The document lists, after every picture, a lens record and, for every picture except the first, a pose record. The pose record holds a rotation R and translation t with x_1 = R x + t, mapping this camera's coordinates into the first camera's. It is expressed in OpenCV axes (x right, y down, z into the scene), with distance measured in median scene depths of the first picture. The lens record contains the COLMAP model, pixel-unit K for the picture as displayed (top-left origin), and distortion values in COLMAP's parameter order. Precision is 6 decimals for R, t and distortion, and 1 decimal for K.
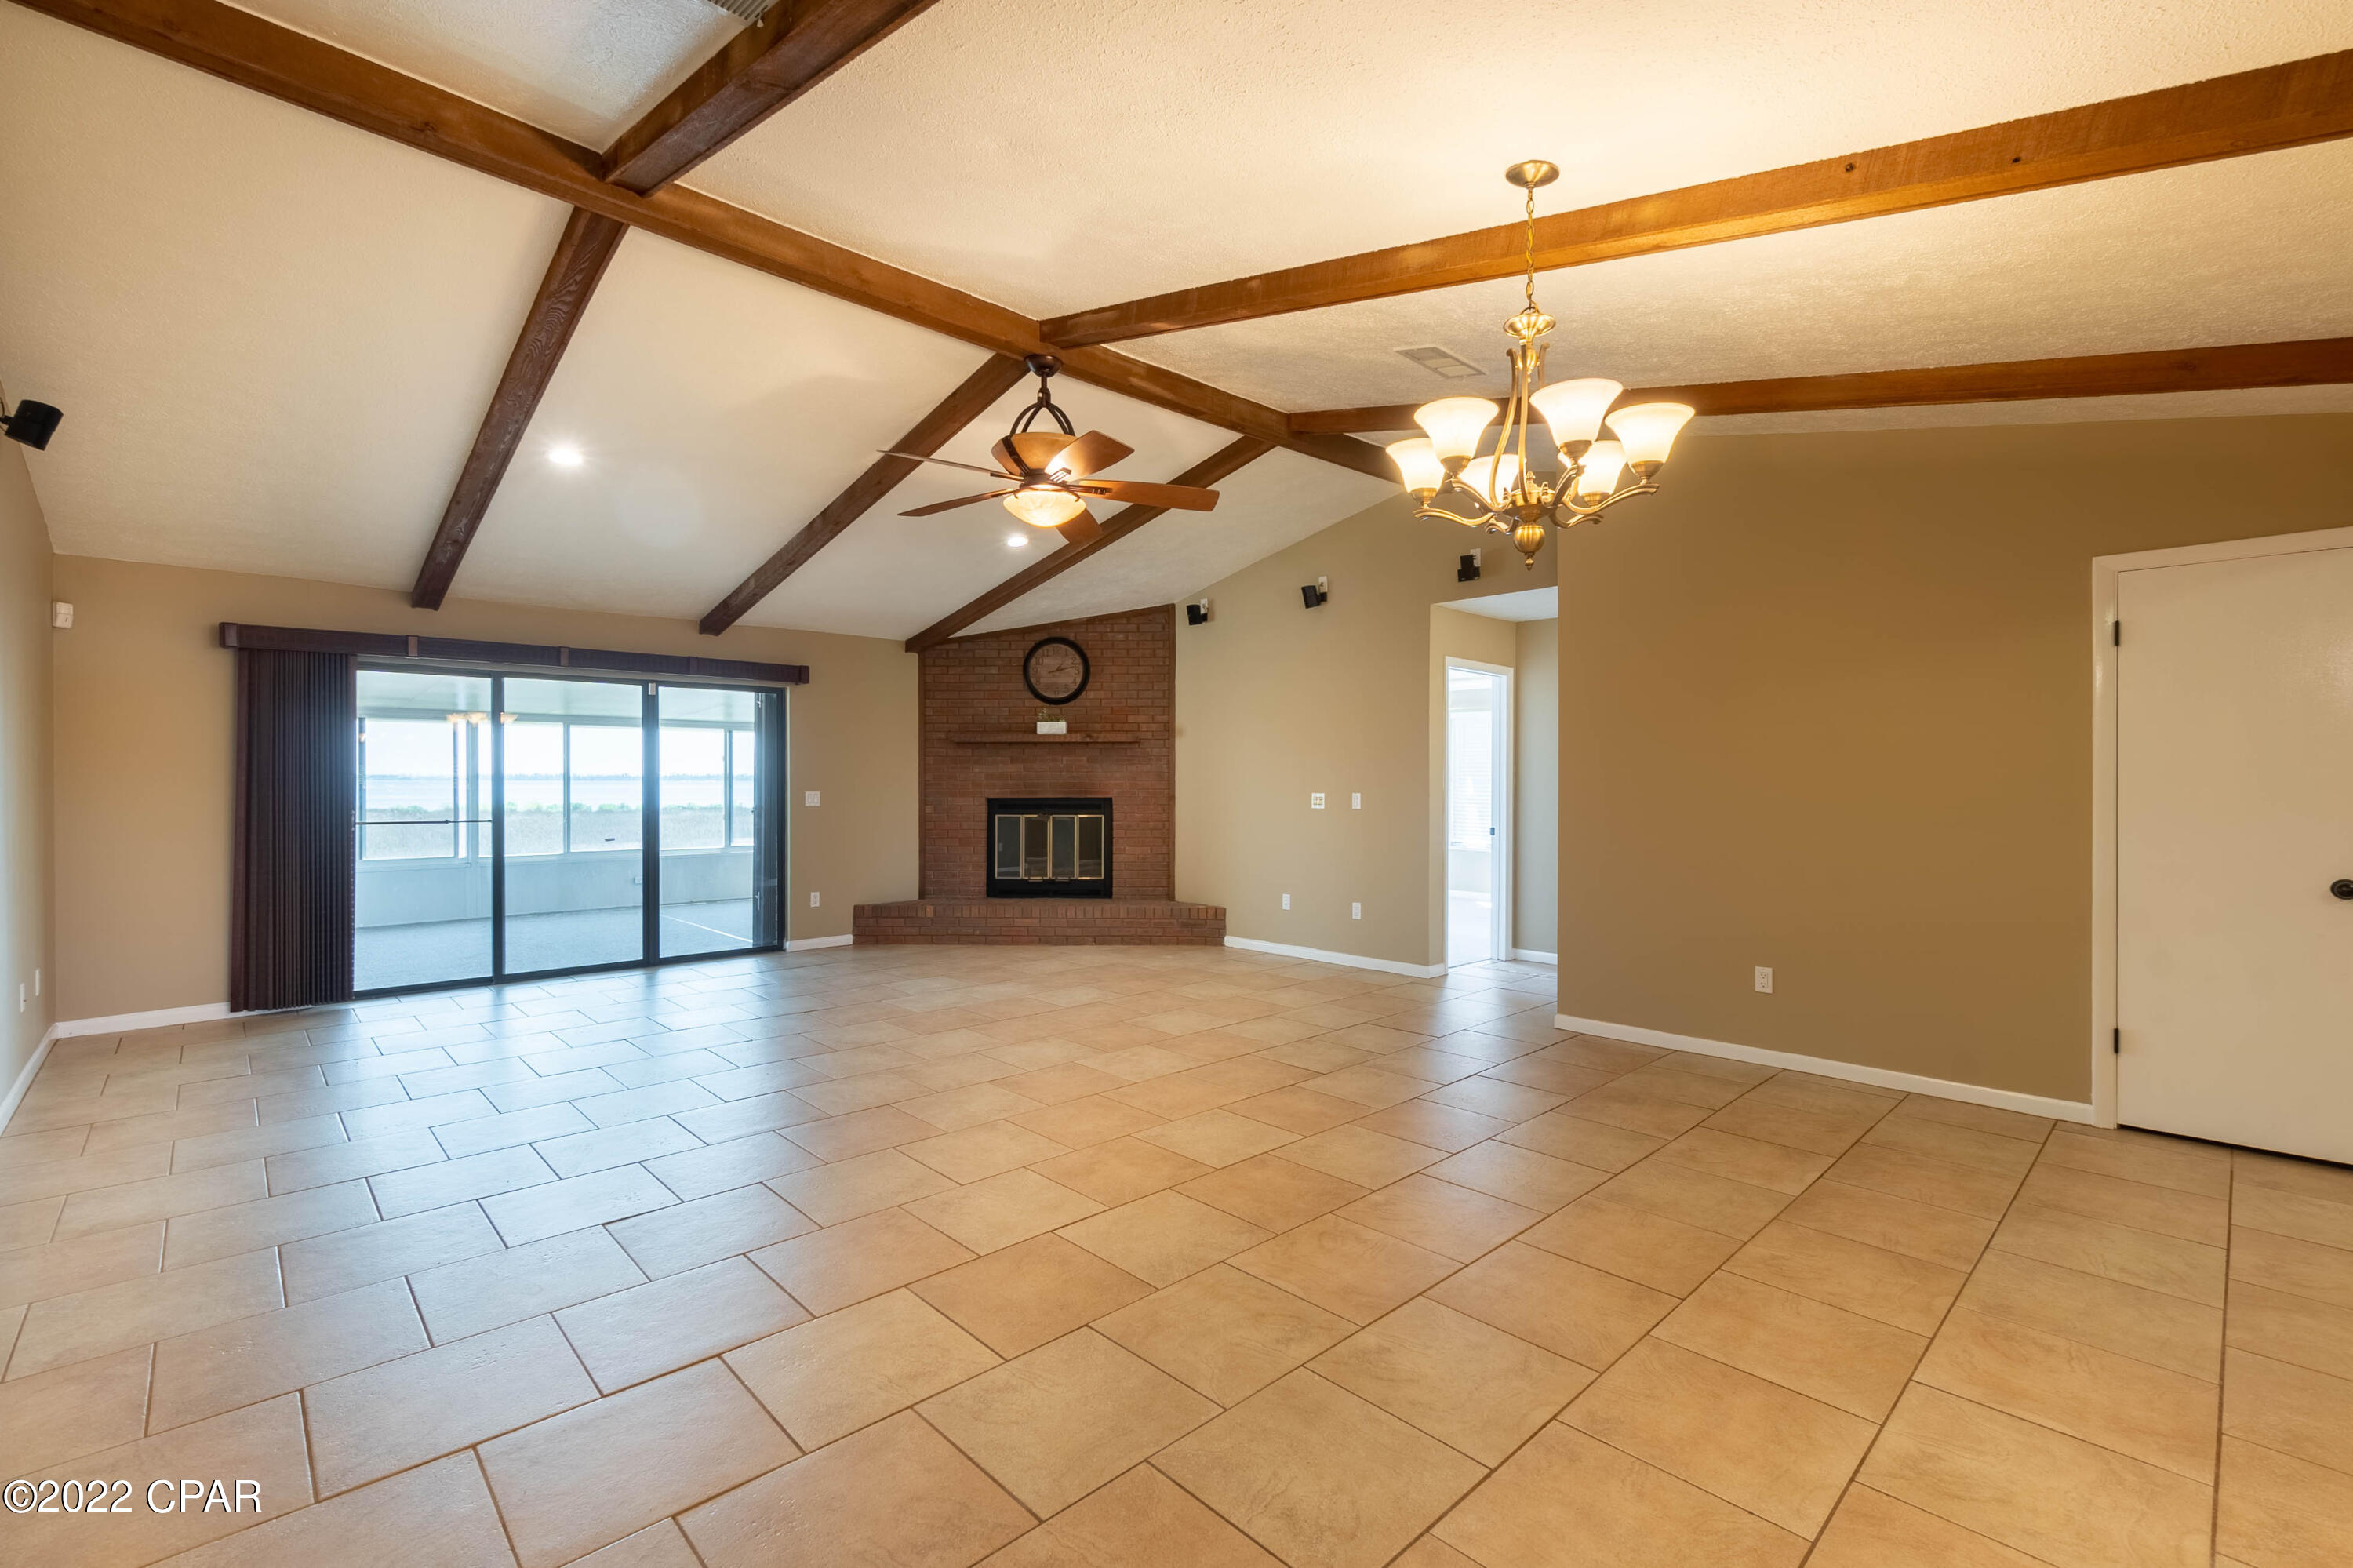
lens RADIAL K [[1028.7, 0, 1173.6], [0, 1028.7, 793.3], [0, 0, 1]] dist [-0.000846, 0.000511]
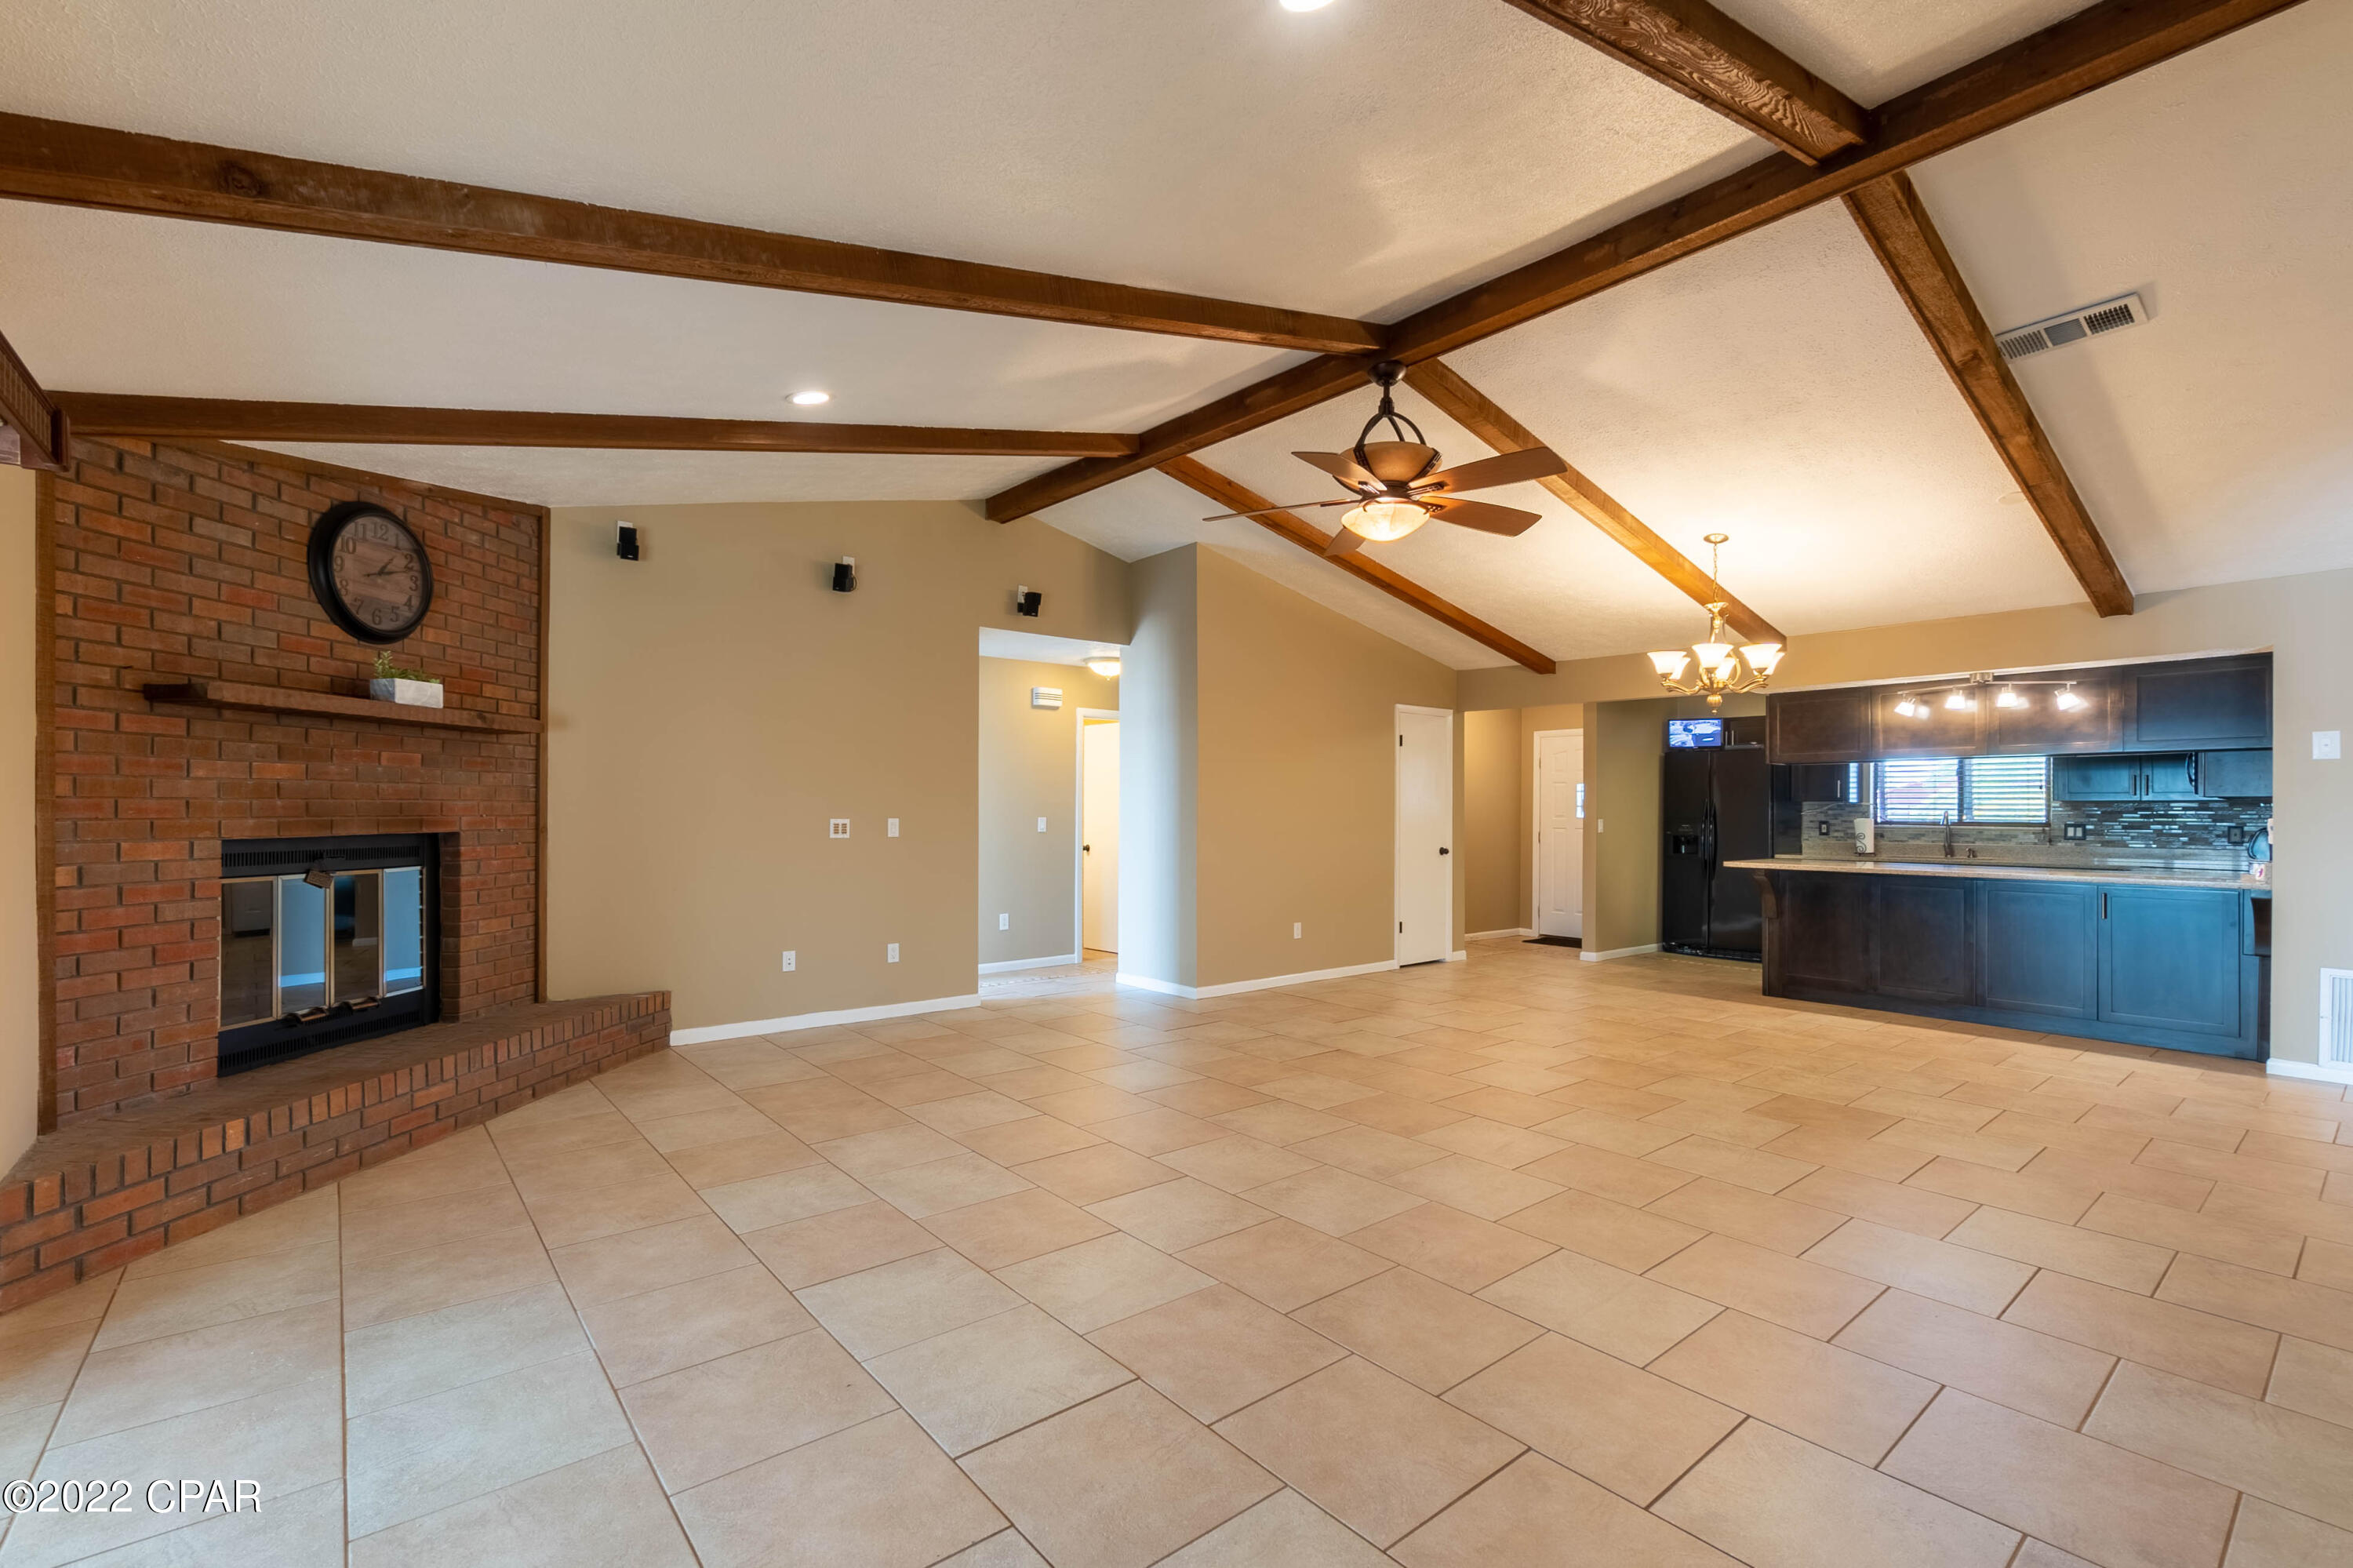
lens RADIAL K [[1024.9, 0, 1181.6], [0, 1024.9, 806.8], [0, 0, 1]] dist [-0.001800, -0.000241]
pose [[0.067652, 0.001743, 0.997707, -0.575129], [0.006057, 0.999979, -0.002158, -0.005729], [-0.997691, 0.006189, 0.067640, 0.594148]]
